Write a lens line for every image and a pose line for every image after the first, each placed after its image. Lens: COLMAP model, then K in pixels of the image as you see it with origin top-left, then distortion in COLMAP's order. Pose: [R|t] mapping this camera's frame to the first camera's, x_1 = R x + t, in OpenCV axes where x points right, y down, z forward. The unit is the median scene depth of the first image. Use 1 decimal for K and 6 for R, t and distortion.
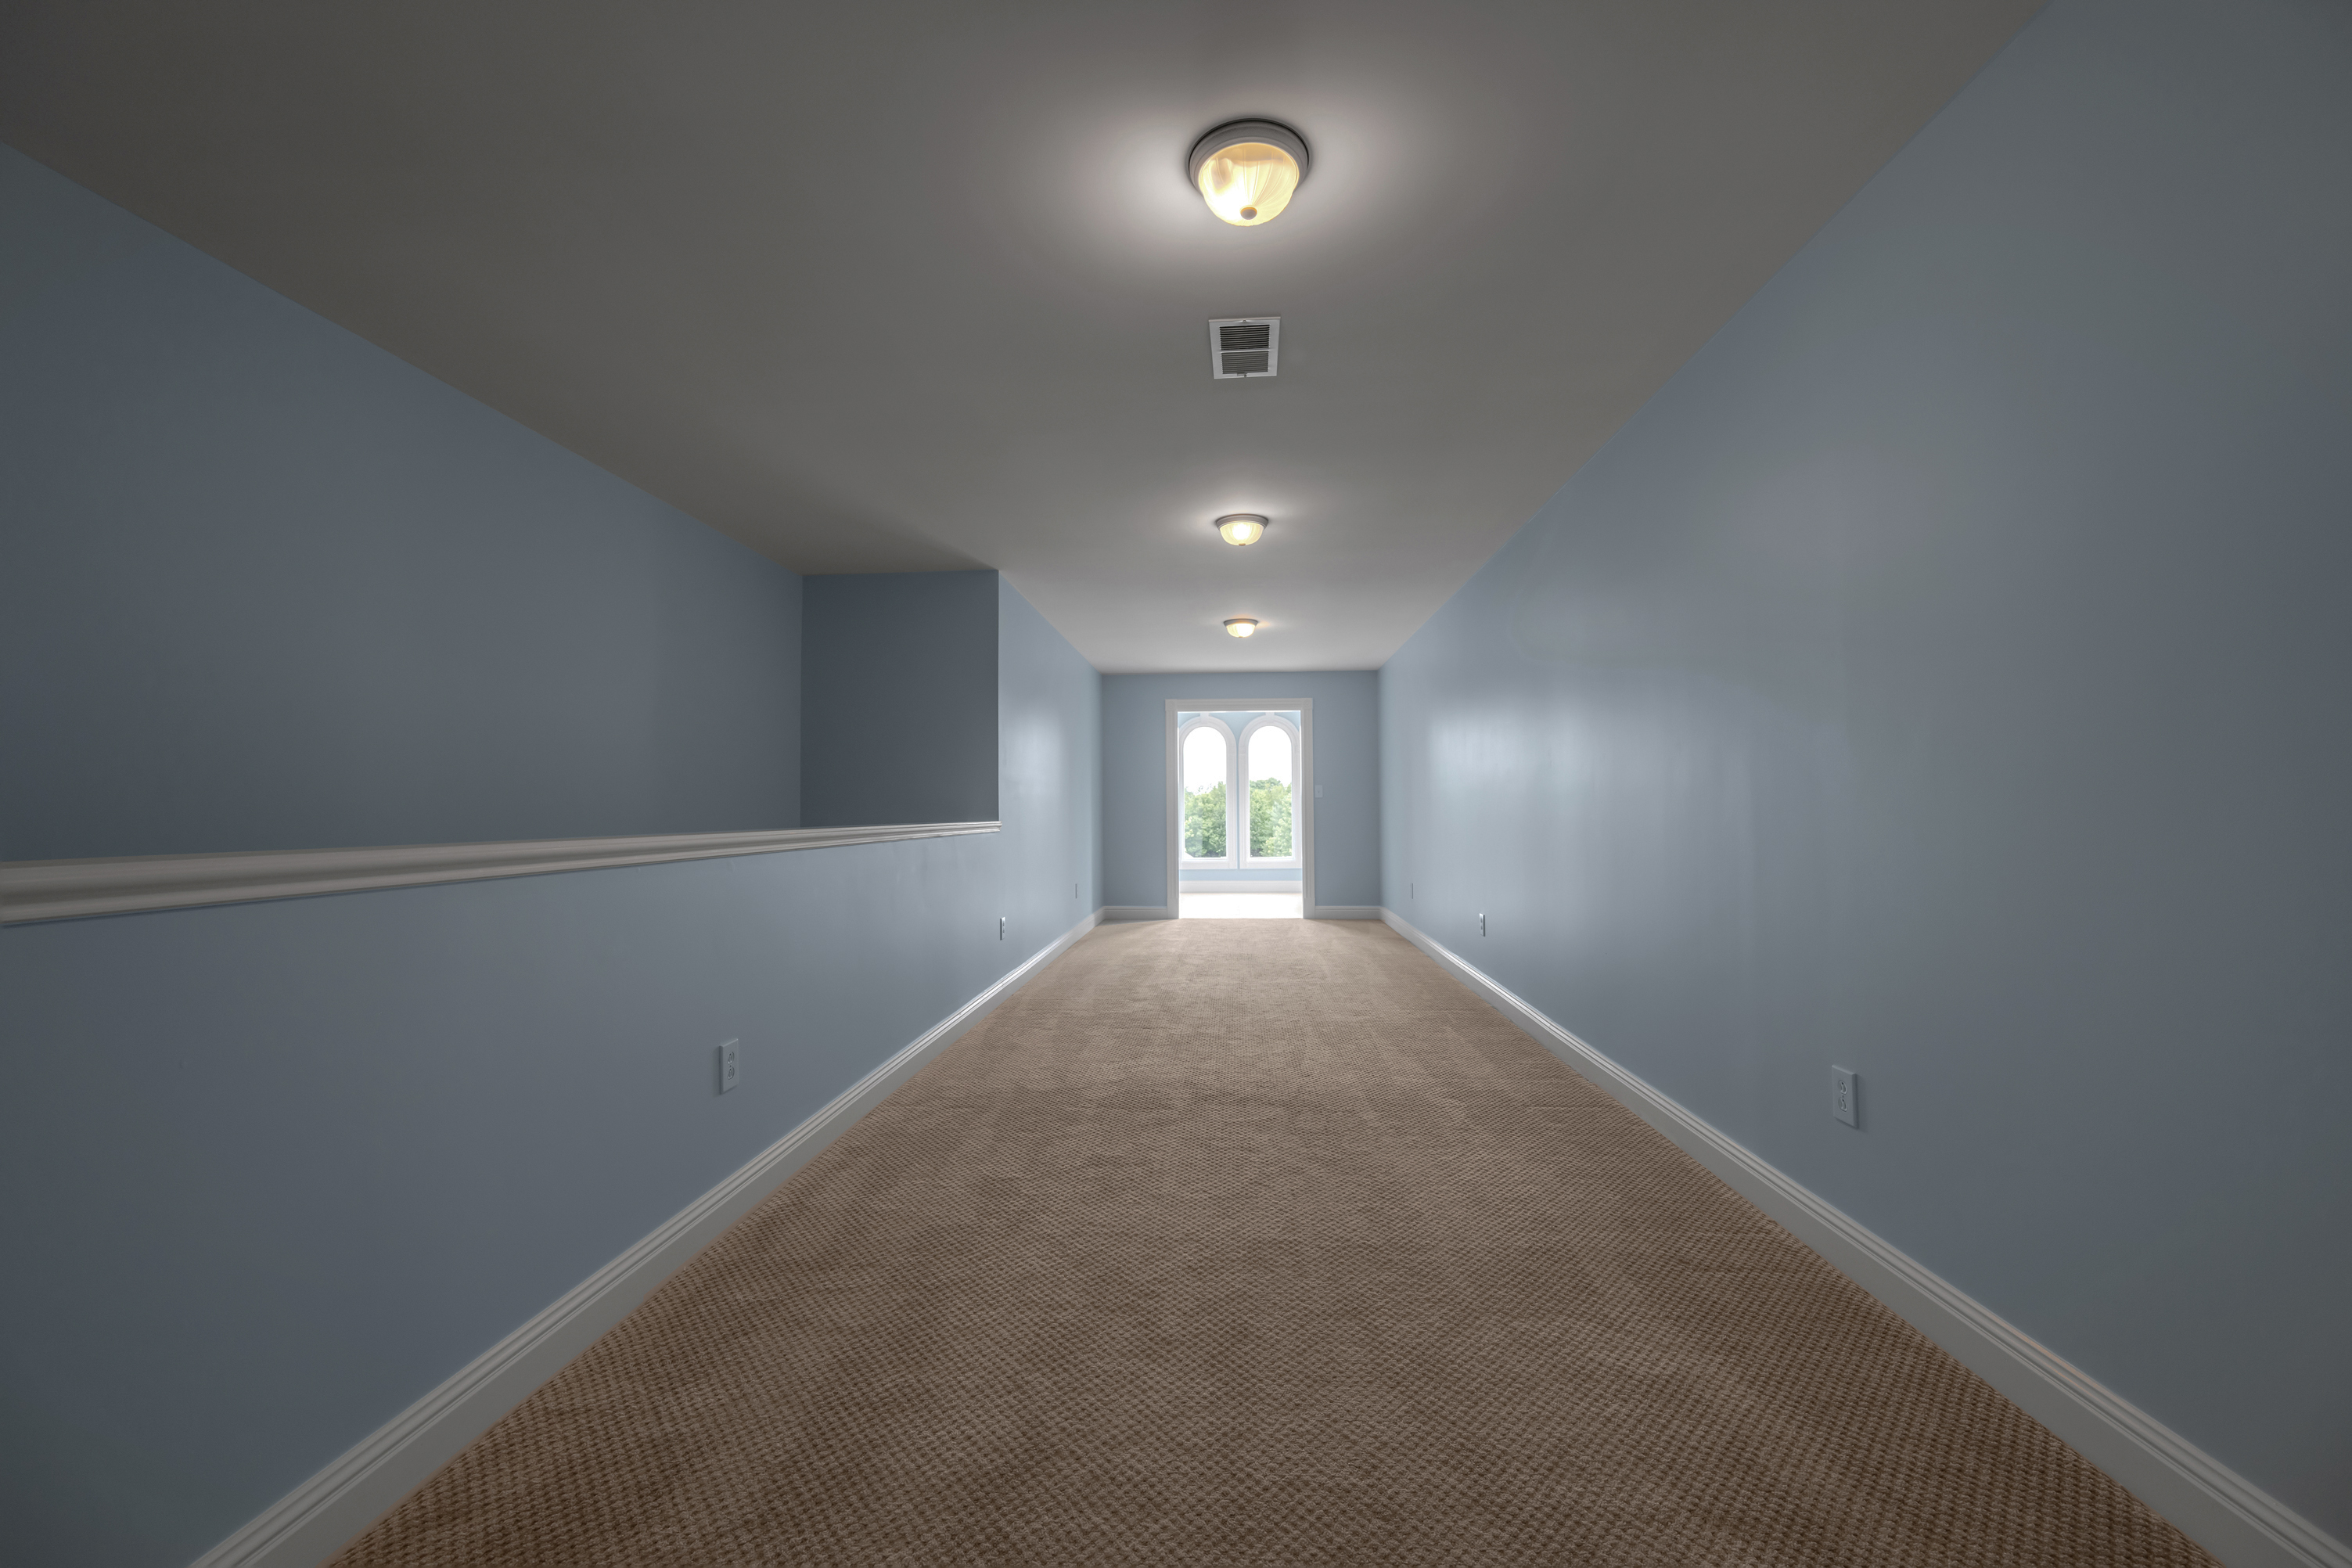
lens RADIAL K [[931.6, 0, 1176.0], [0, 931.6, 784.0], [0, 0, 1]] dist [-0.002671, -0.000563]
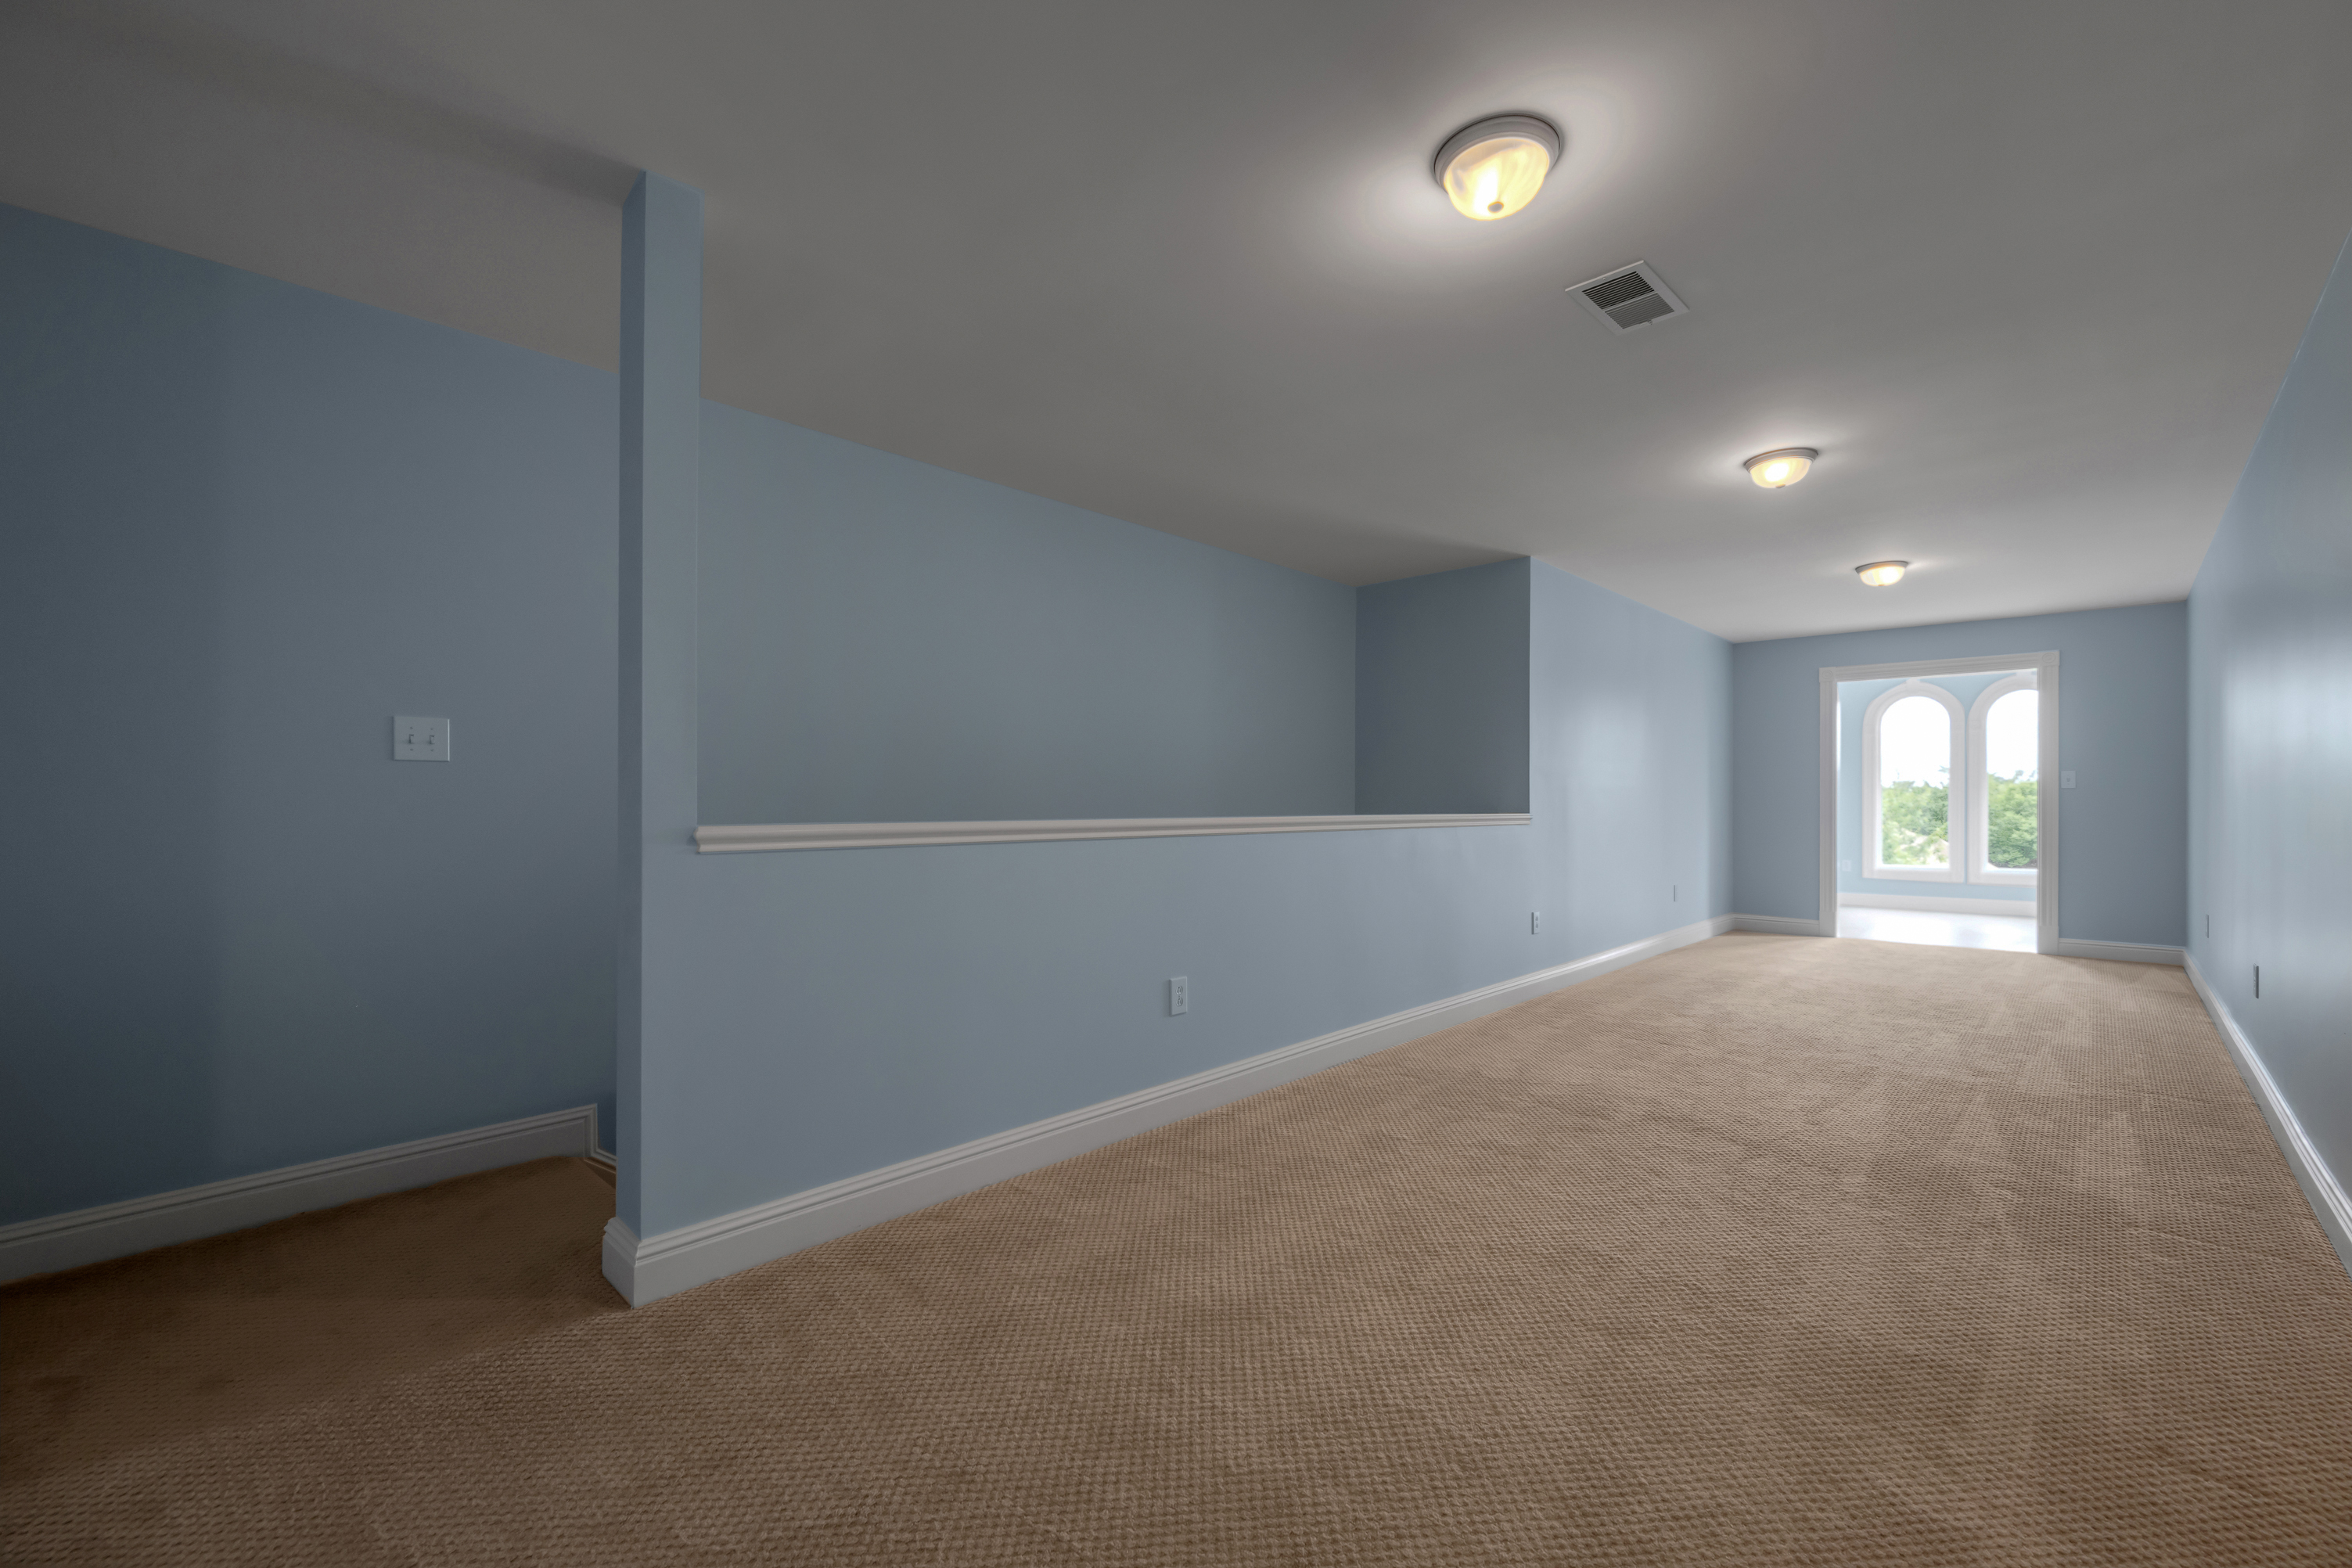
lens RADIAL K [[965.0, 0, 1189.3], [0, 965.0, 804.1], [0, 0, 1]] dist [-0.003655, -0.000442]
pose [[0.766953, 0.011162, -0.641606, 0.300180], [0.009728, 0.999532, 0.029018, -0.003725], [0.641629, -0.028497, 0.766485, -0.013423]]
